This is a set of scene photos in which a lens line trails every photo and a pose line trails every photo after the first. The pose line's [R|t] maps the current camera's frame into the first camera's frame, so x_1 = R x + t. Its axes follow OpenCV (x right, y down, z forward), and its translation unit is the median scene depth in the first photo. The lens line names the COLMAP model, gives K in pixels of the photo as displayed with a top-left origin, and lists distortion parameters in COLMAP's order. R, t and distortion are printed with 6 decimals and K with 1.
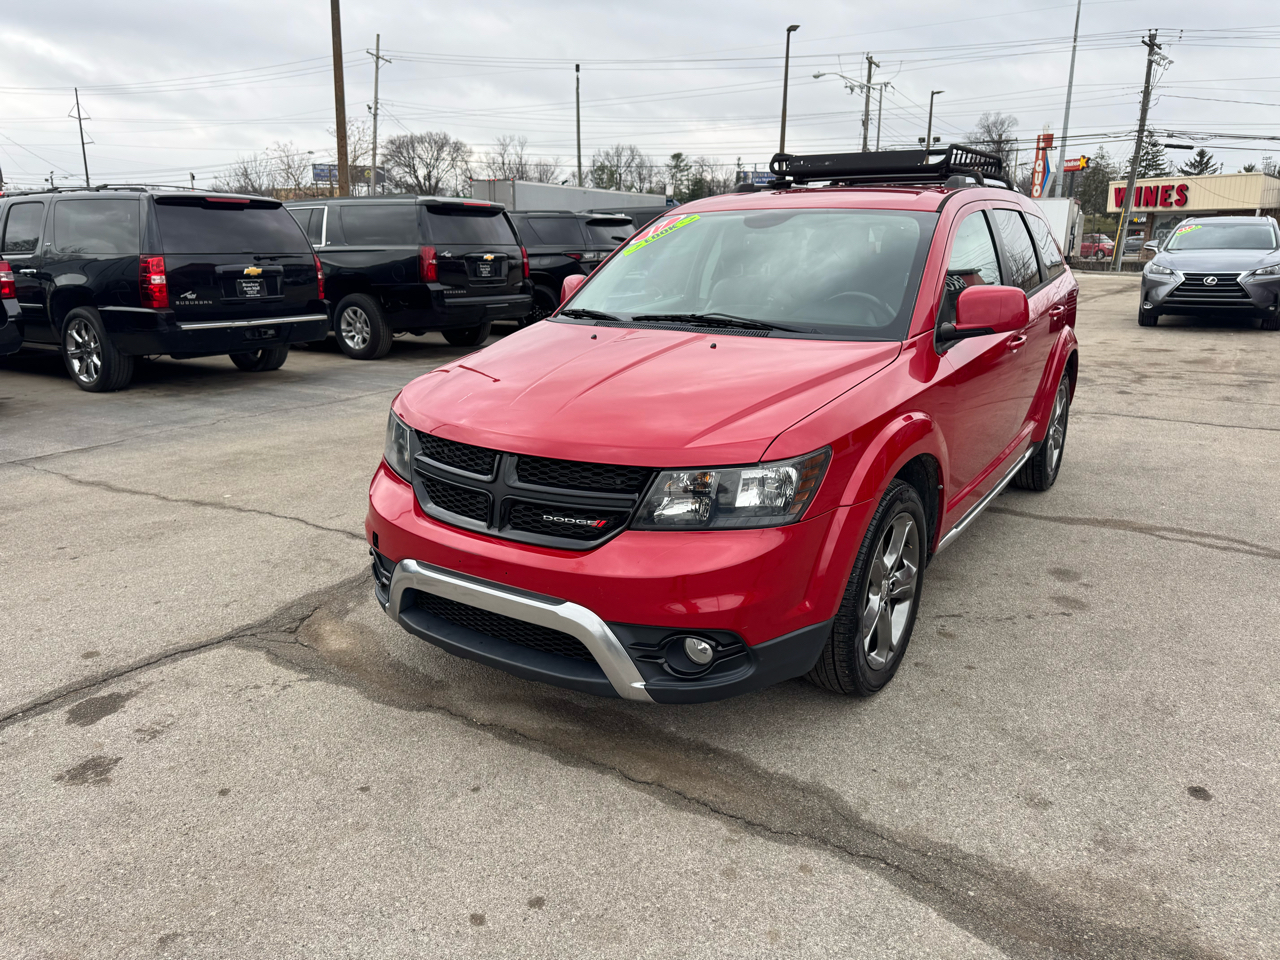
lens RADIAL K [[903.6, 0, 630.6], [0, 903.6, 481.9], [0, 0, 1]] dist [0.030366, -0.036650]
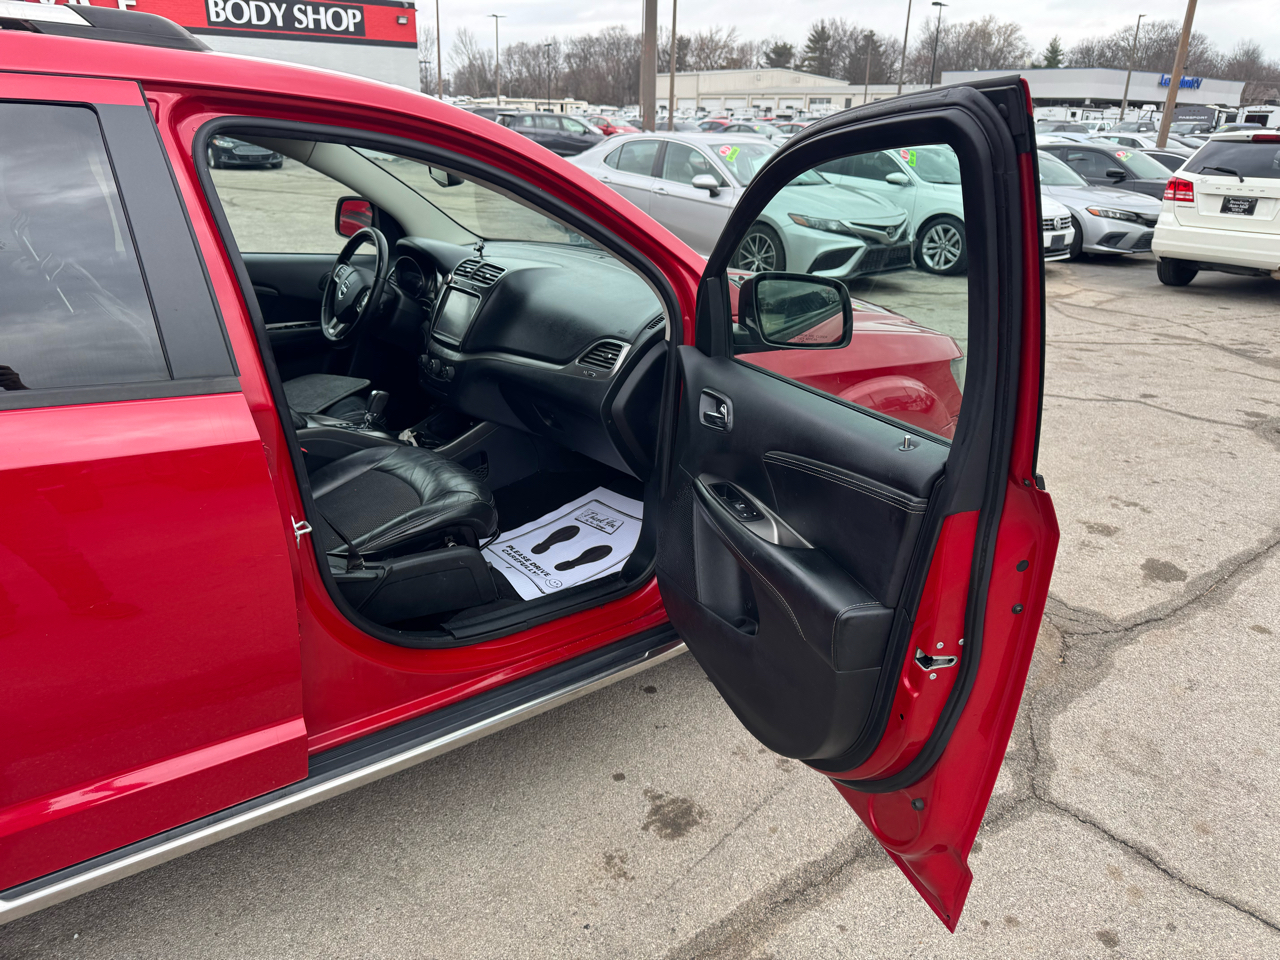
lens RADIAL K [[903.6, 0, 647.3], [0, 903.6, 478.0], [0, 0, 1]] dist [0.030366, -0.036650]
pose [[-0.949964, -0.136495, 0.280959, -0.192586], [0.058849, 0.805156, 0.590136, -0.446347], [-0.306767, 0.577142, -0.756836, 1.521813]]
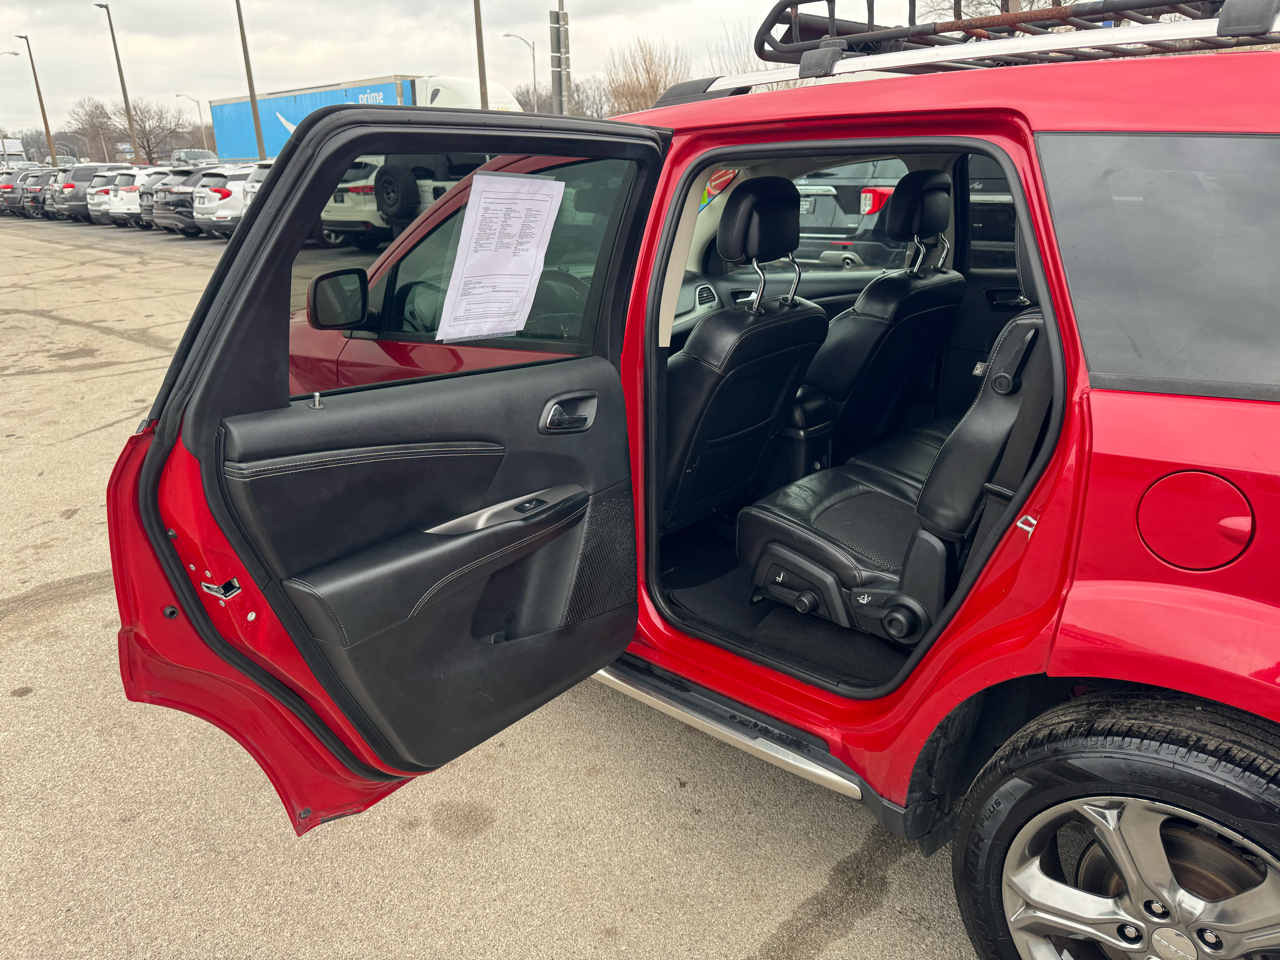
lens RADIAL K [[903.6, 0, 631.0], [0, 903.6, 480.3], [0, 0, 1]] dist [0.030366, -0.036650]
pose [[-0.178227, 0.329123, -0.927315, 0.936365], [-0.234895, 0.900927, 0.364904, -0.326267], [0.955541, 0.282858, -0.083260, 1.117618]]
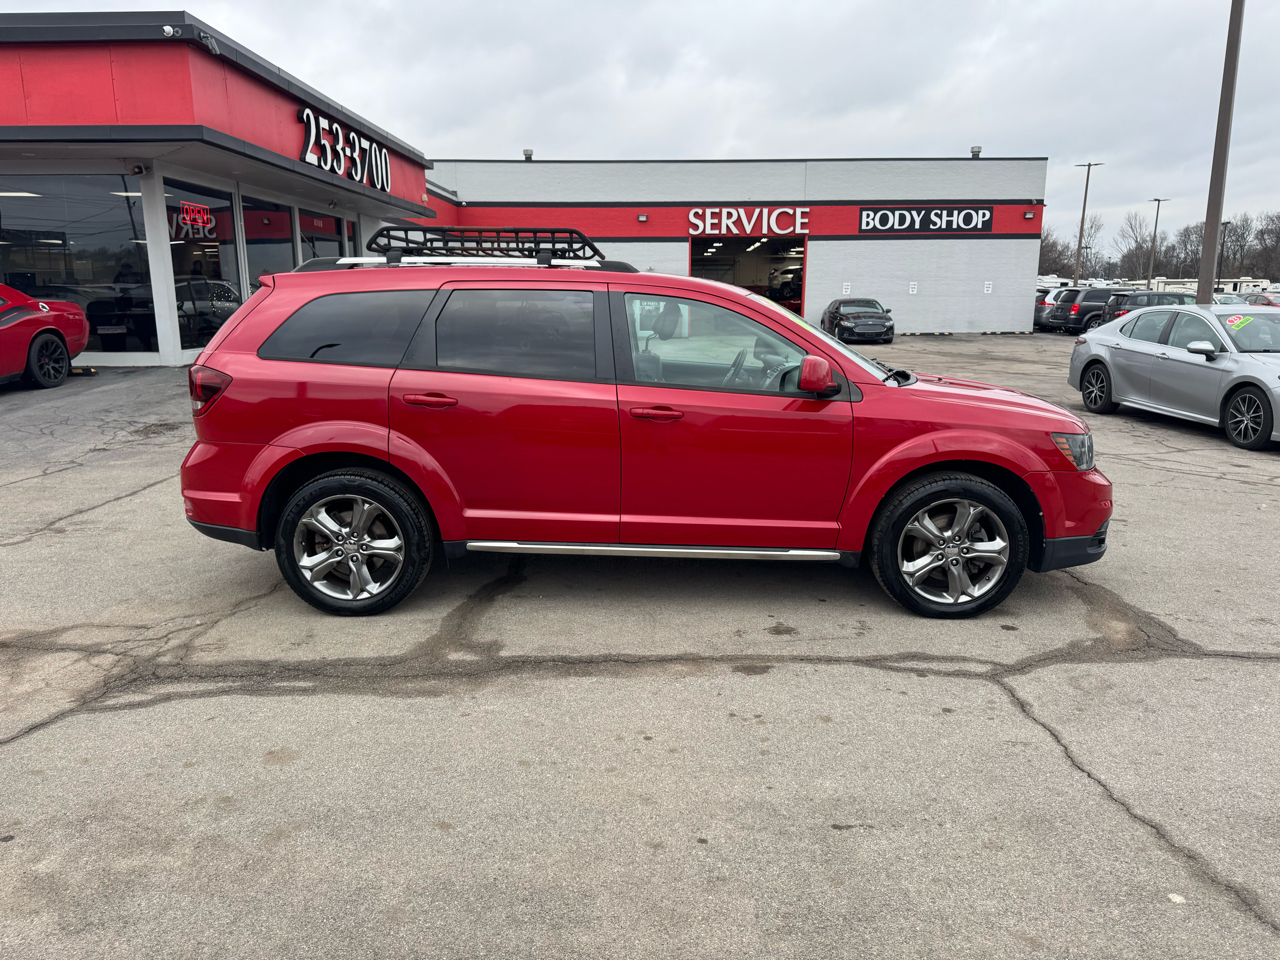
lens RADIAL K [[903.6, 0, 646.9], [0, 903.6, 475.6], [0, 0, 1]] dist [0.030366, -0.036650]
pose [[-0.554234, -0.163894, 0.816066, -0.836799], [0.218835, 0.917241, 0.332836, -0.510534], [-0.803079, 0.363053, -0.472501, 1.784613]]
